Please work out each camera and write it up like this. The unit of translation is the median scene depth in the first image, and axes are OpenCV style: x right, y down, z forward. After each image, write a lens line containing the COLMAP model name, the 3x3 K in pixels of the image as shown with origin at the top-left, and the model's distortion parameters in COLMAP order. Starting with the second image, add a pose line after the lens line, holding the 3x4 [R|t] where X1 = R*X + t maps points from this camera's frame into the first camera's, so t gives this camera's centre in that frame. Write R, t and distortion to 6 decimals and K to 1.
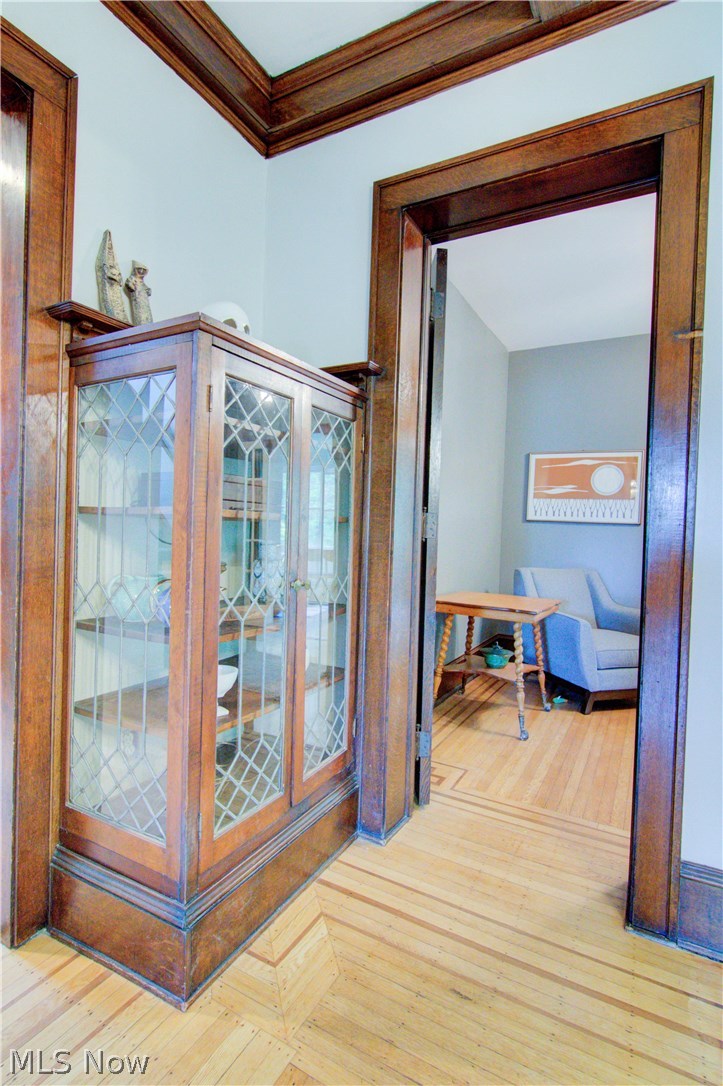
lens RADIAL K [[545.4, 0, 361.5], [0, 545.4, 543.0], [0, 0, 1]] dist [0.000240, -0.000685]
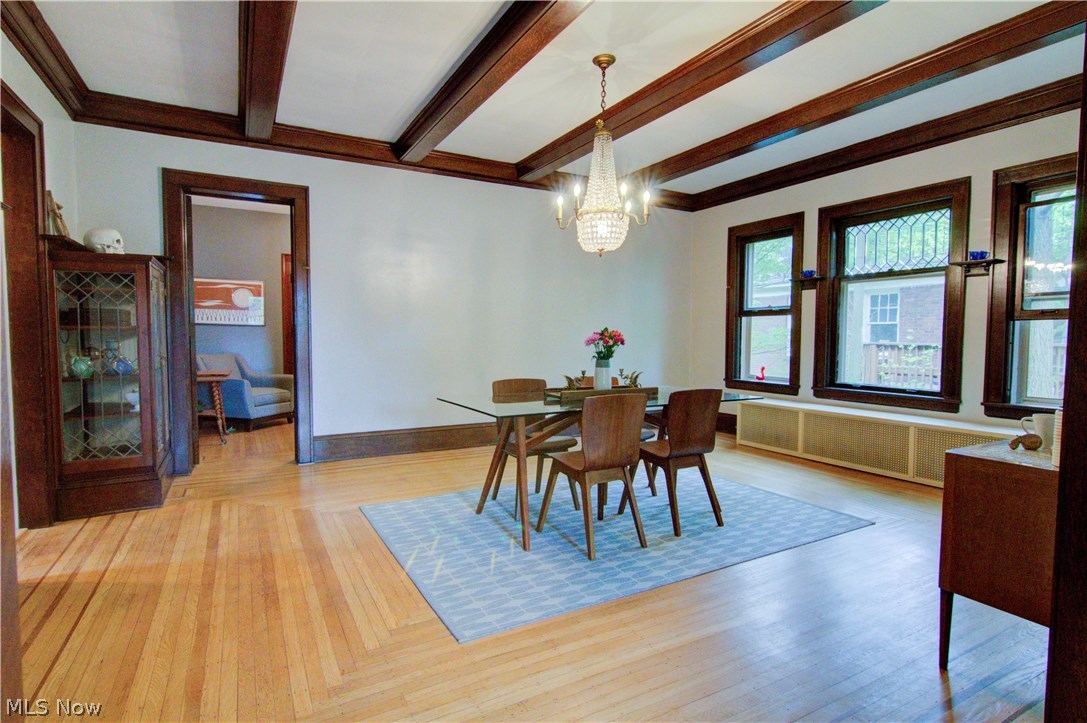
lens RADIAL K [[545.9, 0, 538.8], [0, 545.9, 365.8], [0, 0, 1]] dist [0.000240, -0.000685]
pose [[0.534494, -0.074032, 0.841924, -0.593475], [0.031884, 0.997213, 0.067446, 0.004158], [-0.844571, -0.009205, 0.535365, -0.786687]]
